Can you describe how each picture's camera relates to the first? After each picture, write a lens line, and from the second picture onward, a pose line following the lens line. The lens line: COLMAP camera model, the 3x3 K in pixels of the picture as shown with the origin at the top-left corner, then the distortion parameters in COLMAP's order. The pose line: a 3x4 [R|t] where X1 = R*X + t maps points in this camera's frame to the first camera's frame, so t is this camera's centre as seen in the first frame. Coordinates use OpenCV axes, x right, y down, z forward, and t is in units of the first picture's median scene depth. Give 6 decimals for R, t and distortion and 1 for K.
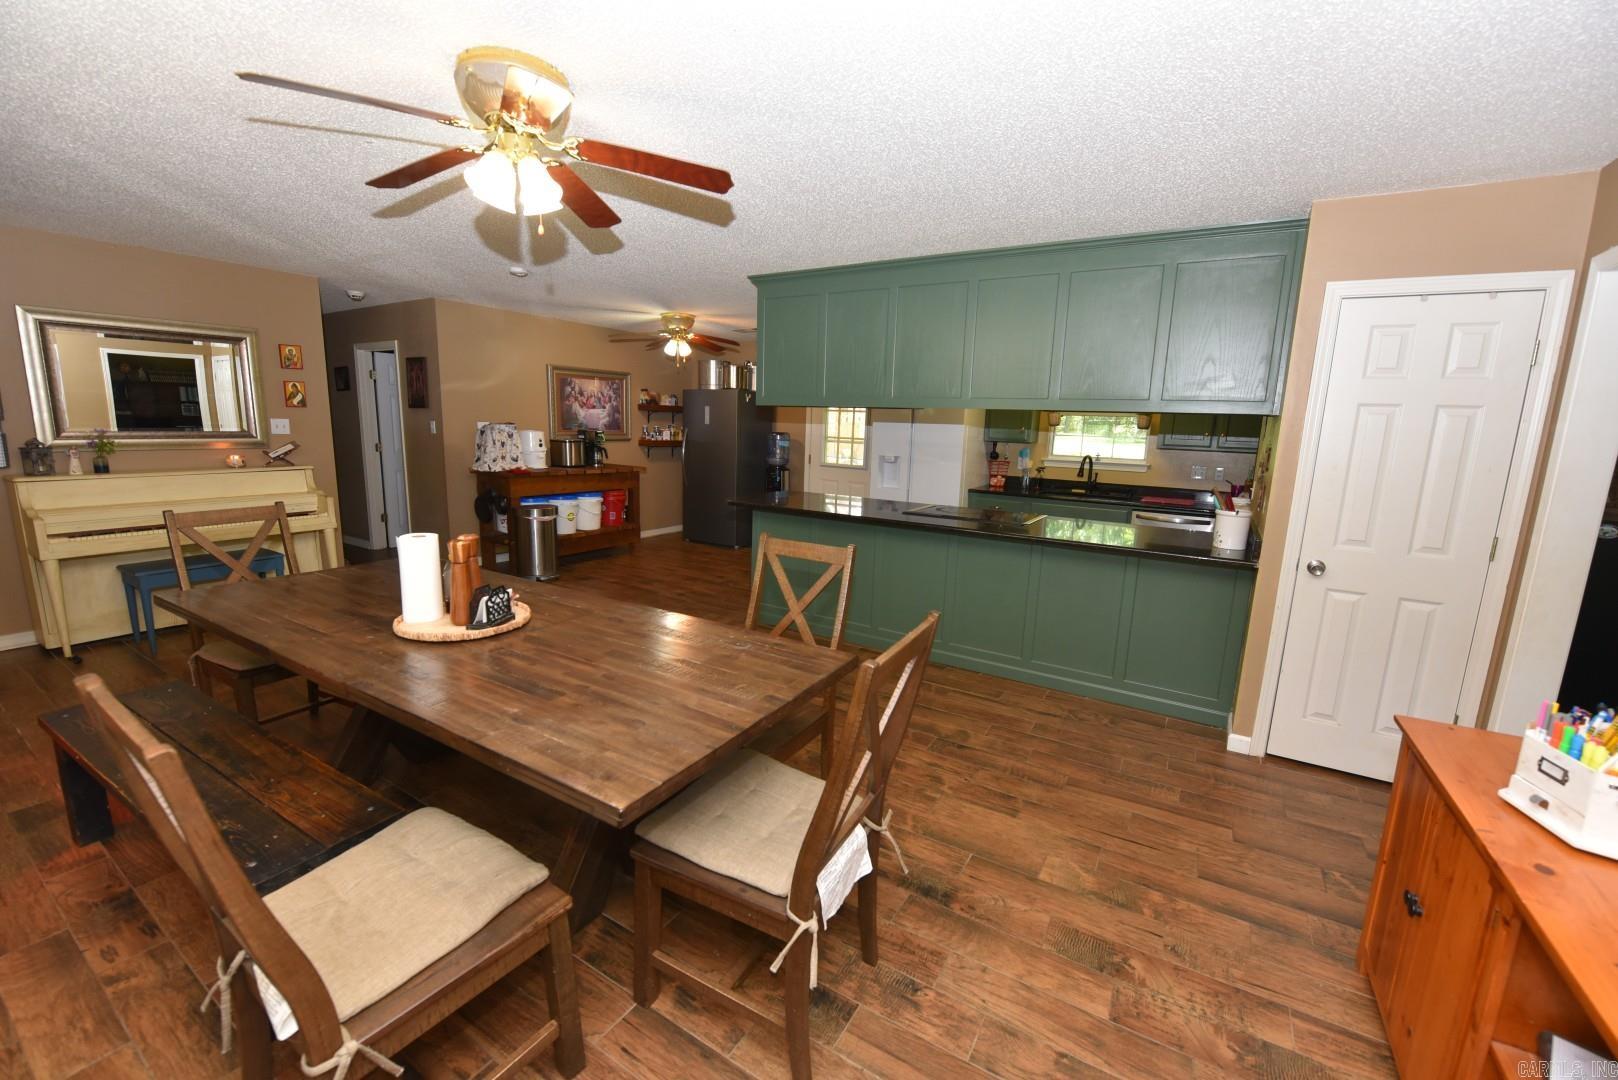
lens RADIAL K [[645.9, 0, 812.8], [0, 645.9, 540.7], [0, 0, 1]] dist [-0.015924, -0.001579]
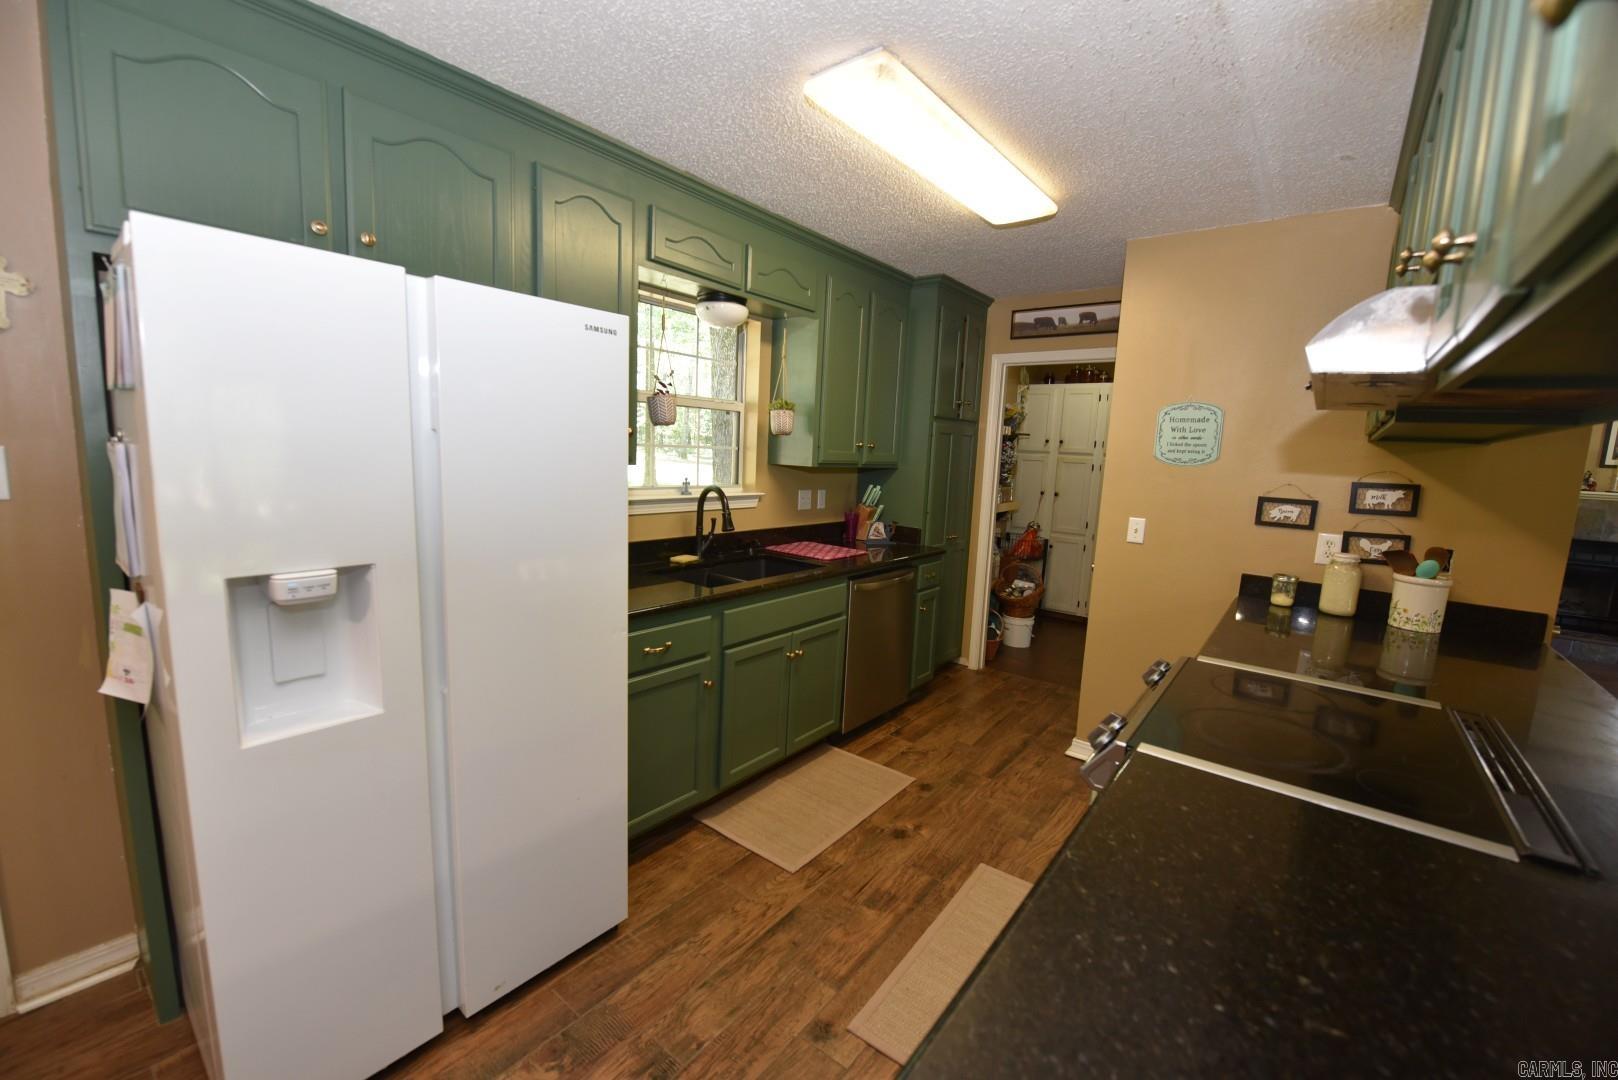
lens RADIAL K [[645.9, 0, 815.2], [0, 645.9, 541.2], [0, 0, 1]] dist [-0.015924, -0.001579]
pose [[0.114663, -0.168935, 0.978935, -0.050161], [0.135428, 0.978892, 0.153065, -0.146618], [-0.984130, 0.115024, 0.135122, 0.808801]]
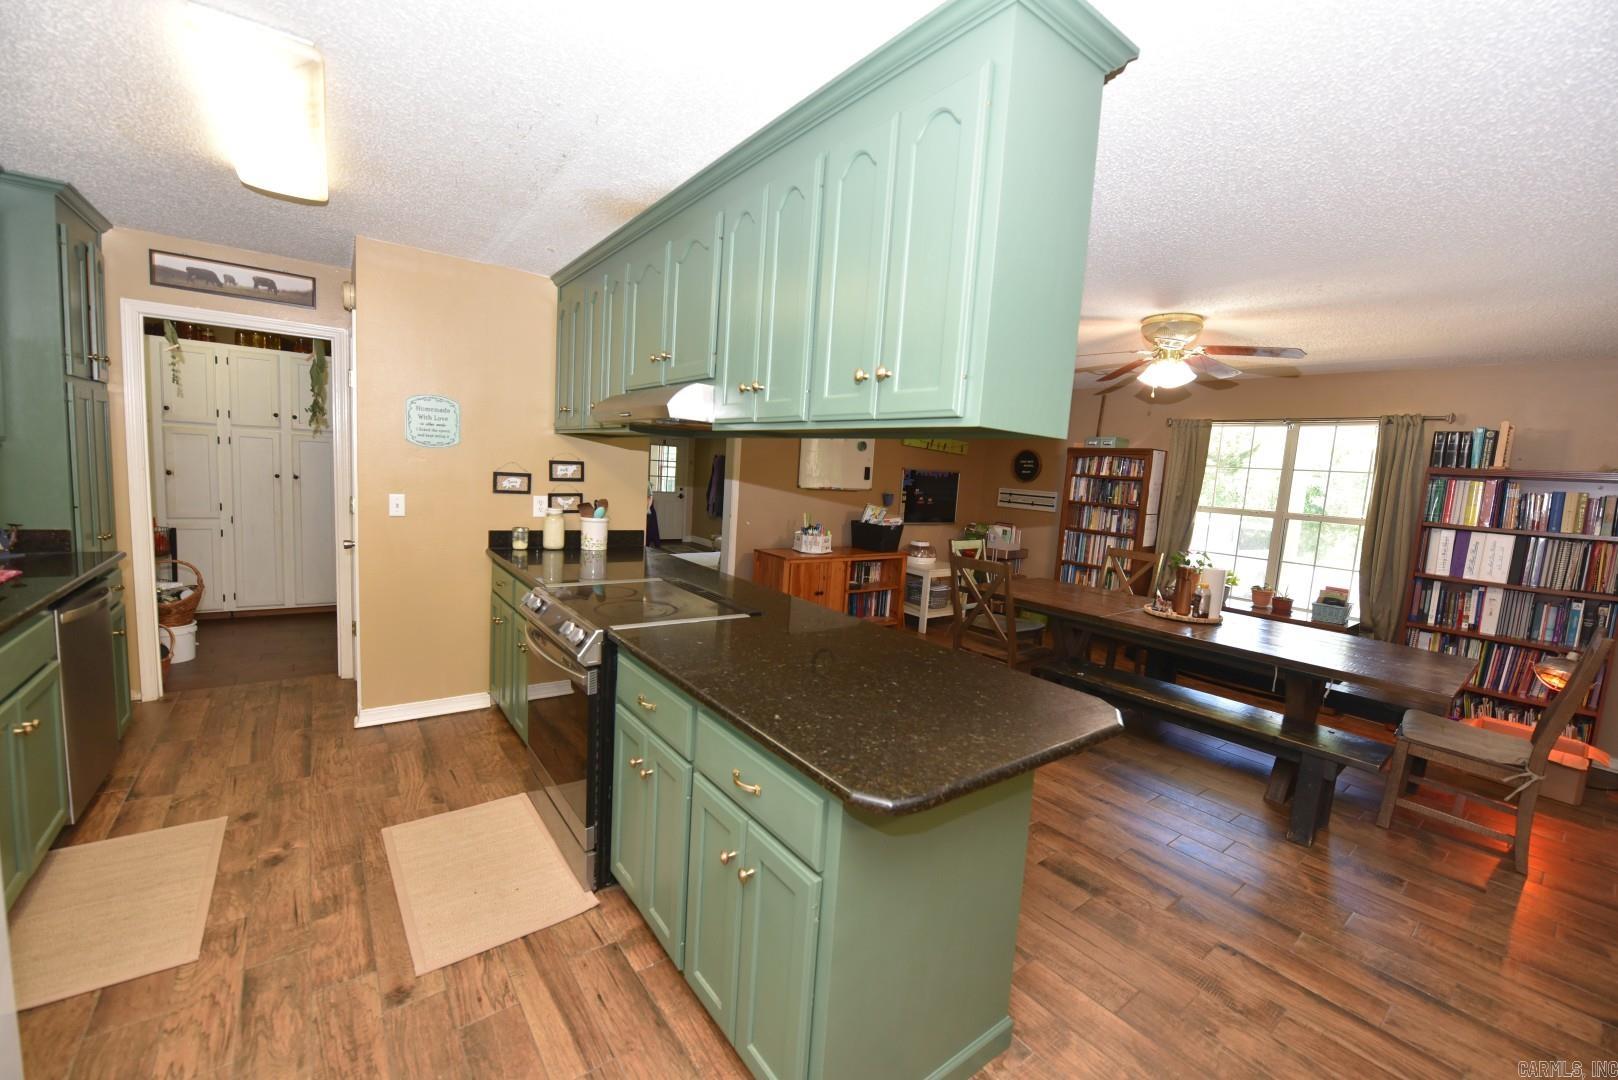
lens RADIAL K [[645.9, 0, 812.8], [0, 645.9, 542.4], [0, 0, 1]] dist [-0.015924, -0.001579]
pose [[-0.928500, -0.134278, 0.346205, -0.063866], [-0.031251, 0.957279, 0.287473, -0.183392], [-0.370016, 0.256099, -0.893029, 0.993117]]
